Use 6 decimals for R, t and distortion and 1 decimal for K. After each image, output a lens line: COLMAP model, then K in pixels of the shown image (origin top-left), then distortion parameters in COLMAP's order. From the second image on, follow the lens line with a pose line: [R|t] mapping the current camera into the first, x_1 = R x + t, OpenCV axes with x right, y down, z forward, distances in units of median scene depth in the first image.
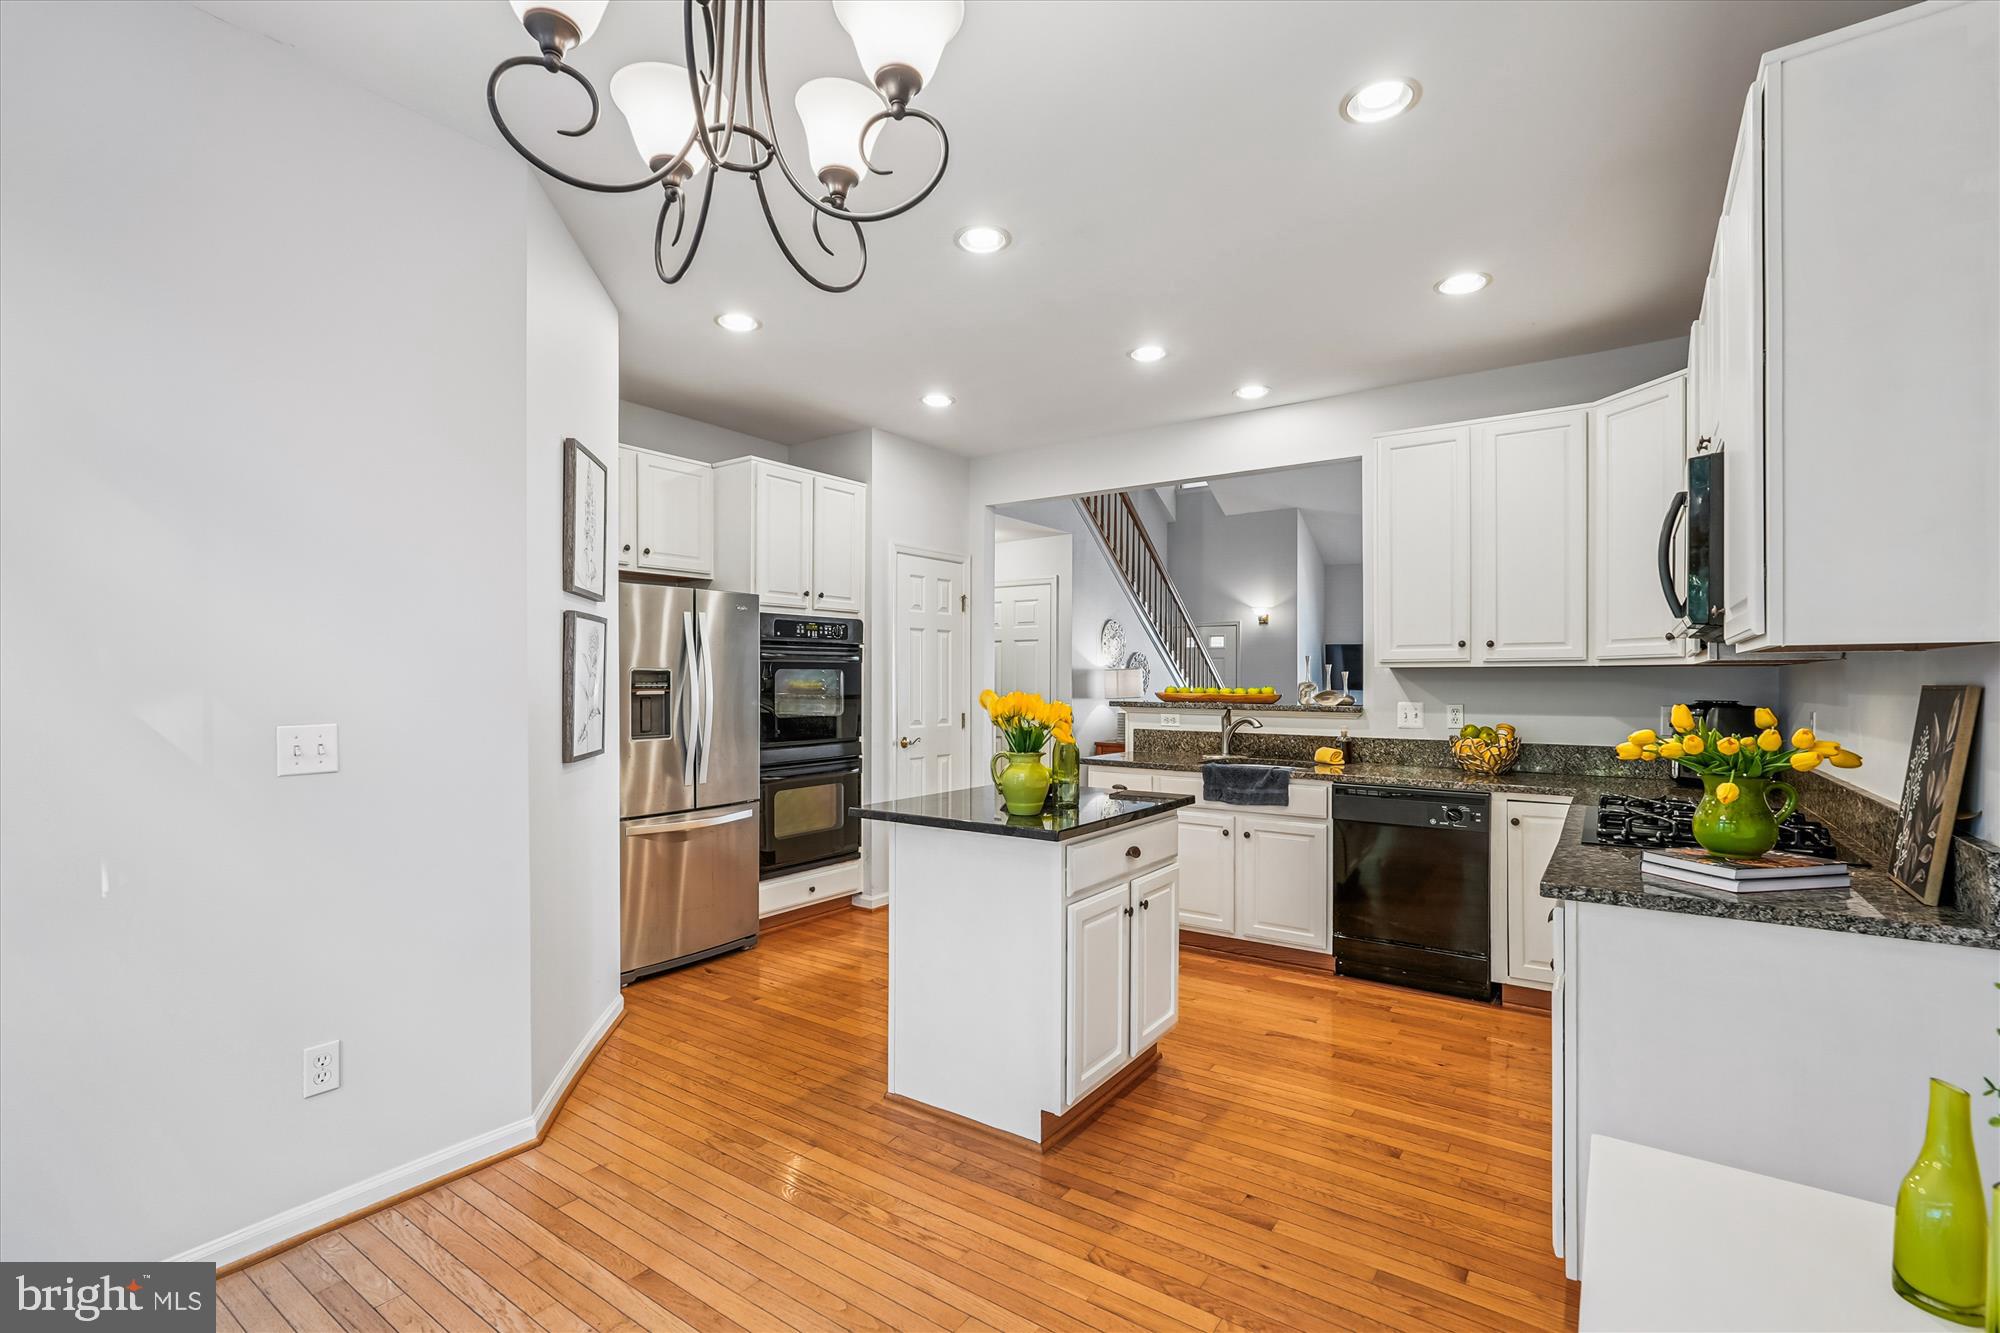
lens RADIAL K [[893.7, 0, 1001.3], [0, 893.7, 680.4], [0, 0, 1]] dist [-0.018356, 0.009820]
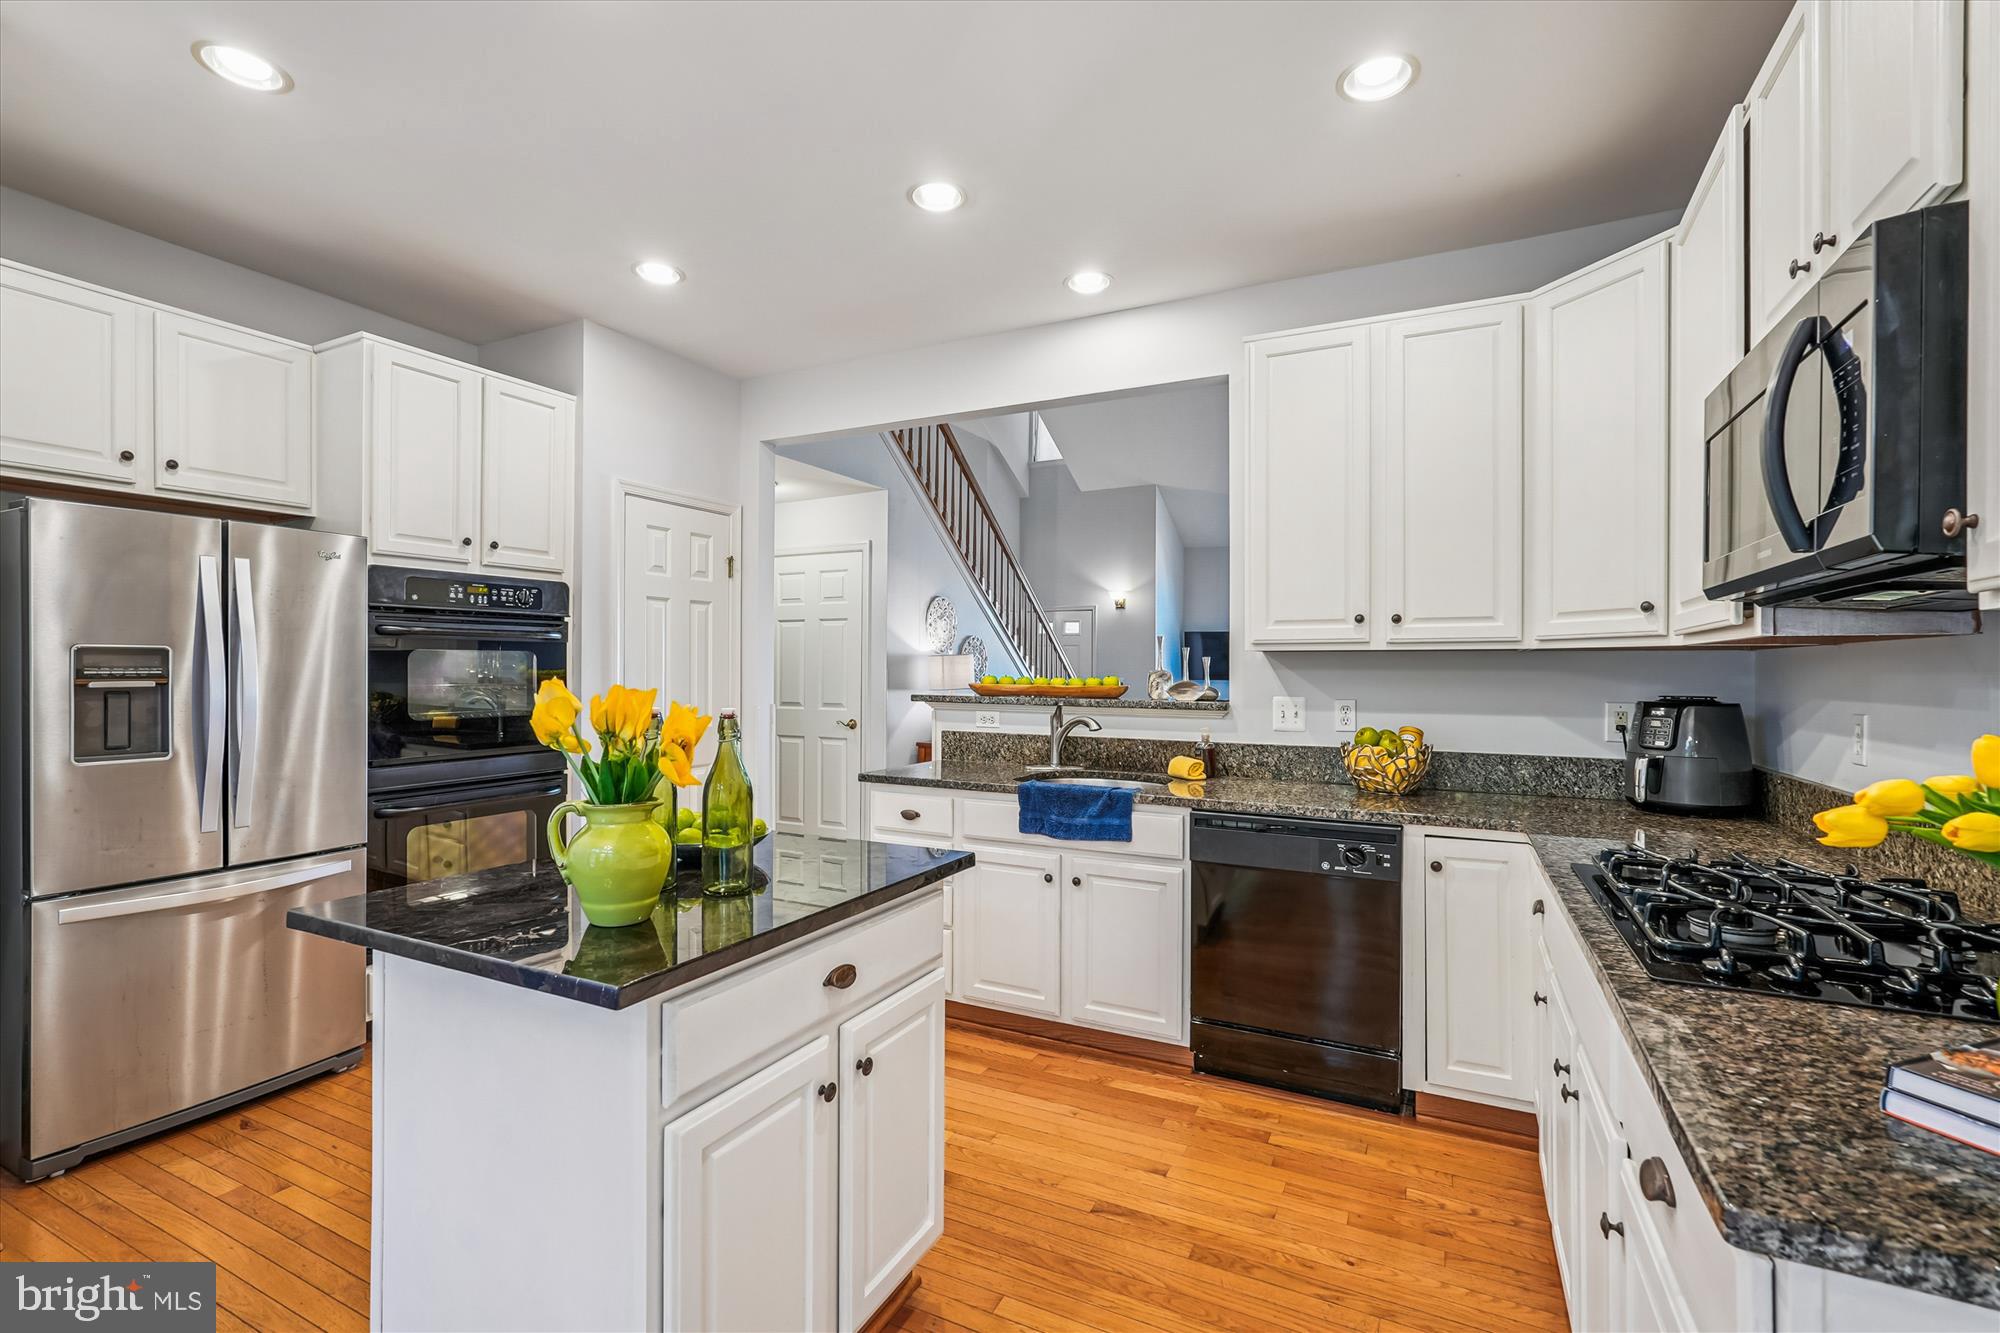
lens RADIAL K [[886.9, 0, 1003.3], [0, 886.9, 663.8], [0, 0, 1]] dist [-0.012481, 0.008006]
pose [[0.989352, 0.003855, 0.145488, 0.105693], [-0.002895, 0.999973, -0.006811, 0.001948], [-0.145510, 0.006317, 0.989337, 0.281828]]
